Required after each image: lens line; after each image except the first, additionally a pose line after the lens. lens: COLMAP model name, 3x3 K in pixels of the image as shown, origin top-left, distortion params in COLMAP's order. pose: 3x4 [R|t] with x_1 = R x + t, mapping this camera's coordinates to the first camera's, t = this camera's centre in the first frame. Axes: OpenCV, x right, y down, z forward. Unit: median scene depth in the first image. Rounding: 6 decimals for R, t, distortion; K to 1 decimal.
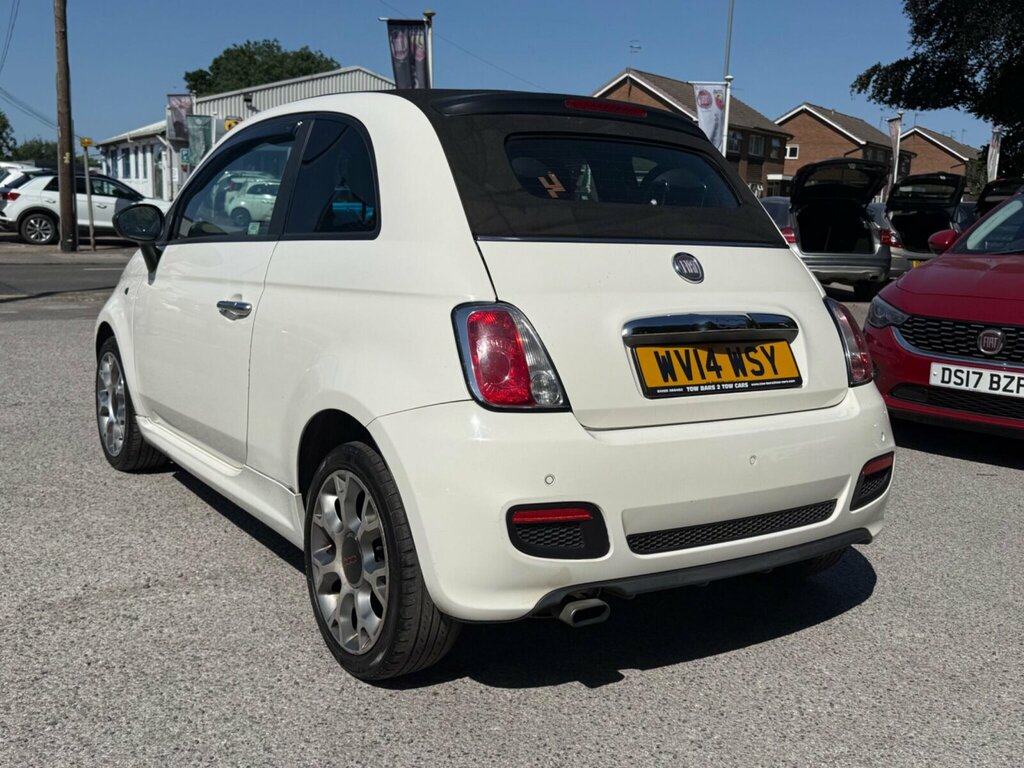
lens RADIAL K [[1026.6, 0, 521.3], [0, 1026.6, 386.0], [0, 0, 1]] dist [0.040643, 0.000000]
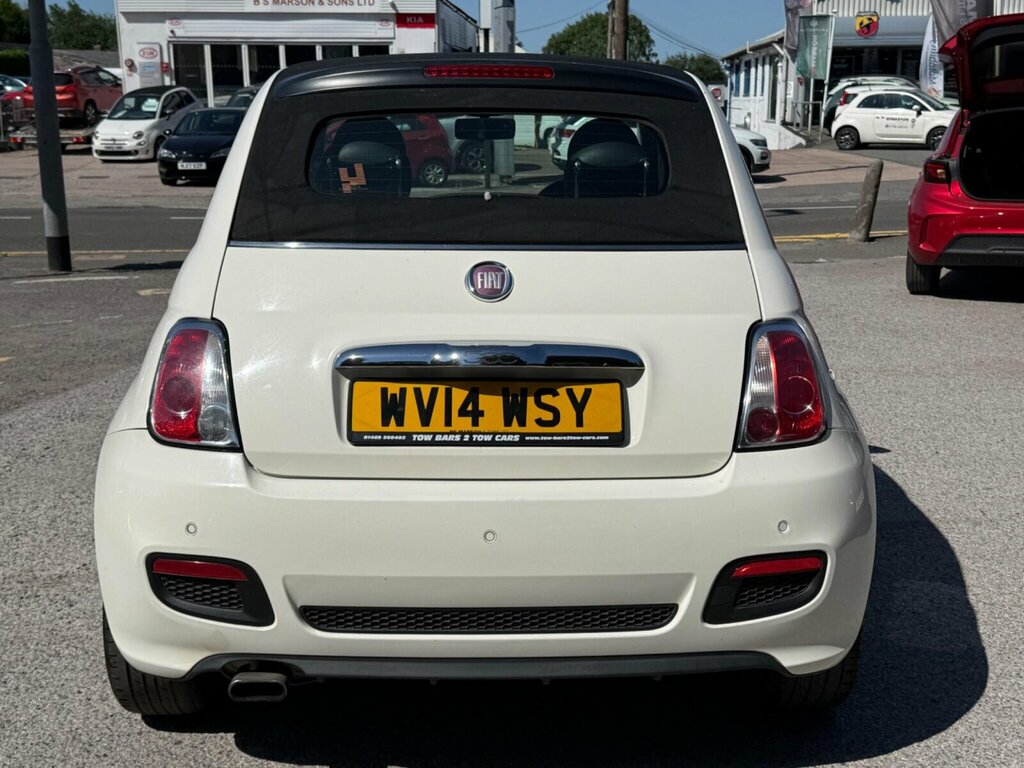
lens RADIAL K [[1256.8, 0, 518.9], [0, 1256.8, 385.0], [0, 0, 1]] dist [0.080433, 0.000000]
pose [[0.844573, 0.077244, -0.529839, 0.700938], [-0.059267, 0.996945, 0.050869, -0.086818], [0.532150, -0.011560, 0.846571, 0.198920]]
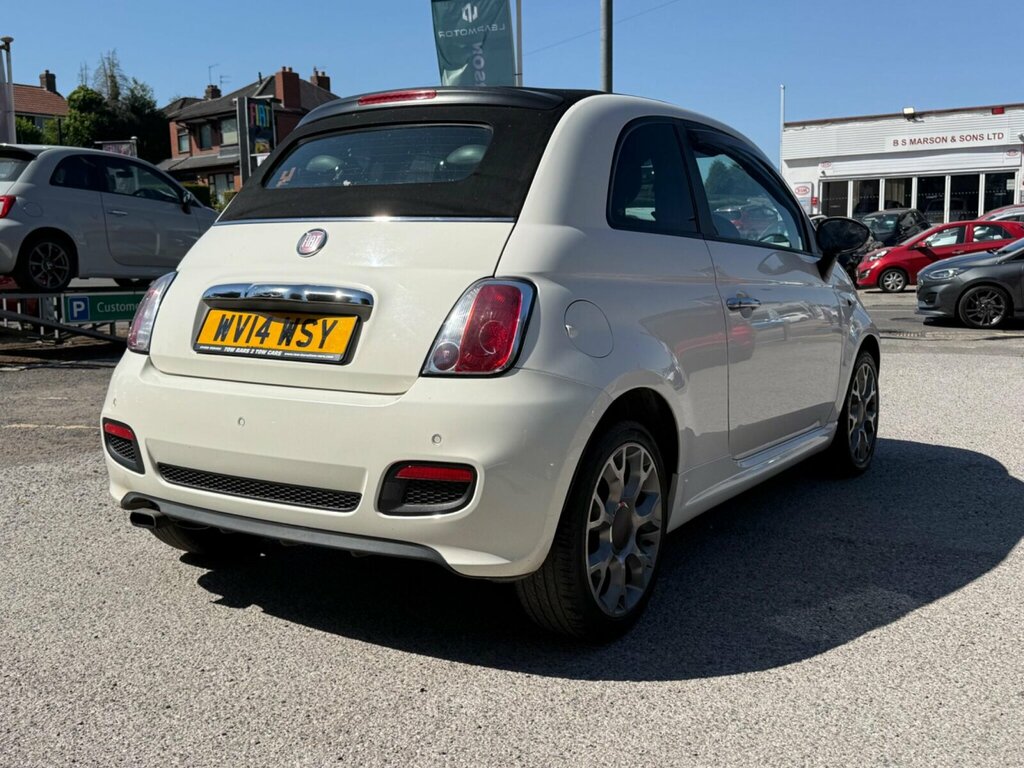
lens RADIAL K [[1026.6, 0, 516.6], [0, 1026.6, 384.1], [0, 0, 1]] dist [0.040643, 0.000000]
pose [[0.405170, 0.079698, -0.910761, 1.217071], [-0.127676, 0.991364, 0.029952, -0.030634], [0.905282, 0.104147, 0.411846, 0.778192]]
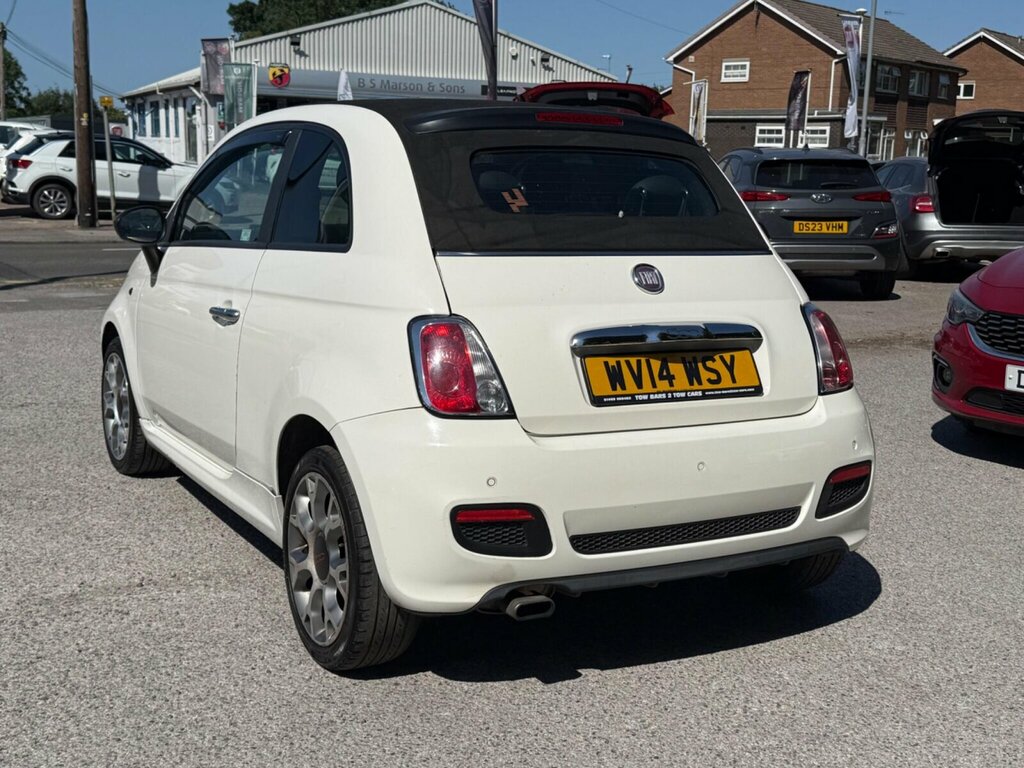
lens RADIAL K [[1256.8, 0, 521.8], [0, 1256.8, 386.7], [0, 0, 1]] dist [0.080433, 0.000000]
pose [[0.996408, 0.004540, -0.084558, 0.144338], [-0.004276, 0.999985, 0.003311, -0.011042], [0.084572, -0.002938, 0.996413, -0.264863]]
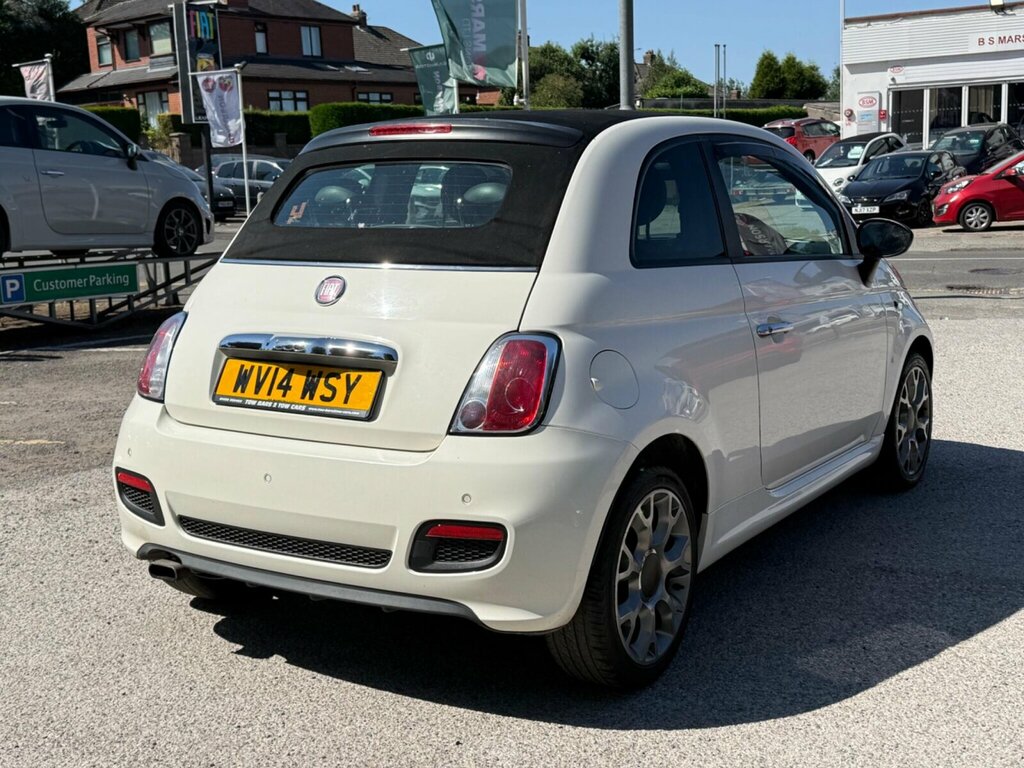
lens RADIAL K [[1256.8, 0, 518.6], [0, 1256.8, 387.5], [0, 0, 1]] dist [0.080433, 0.000000]
pose [[0.405101, 0.105993, -0.908107, 1.398546], [-0.107139, 0.991917, 0.067981, -0.125264], [0.907973, 0.069755, 0.413182, 0.662867]]
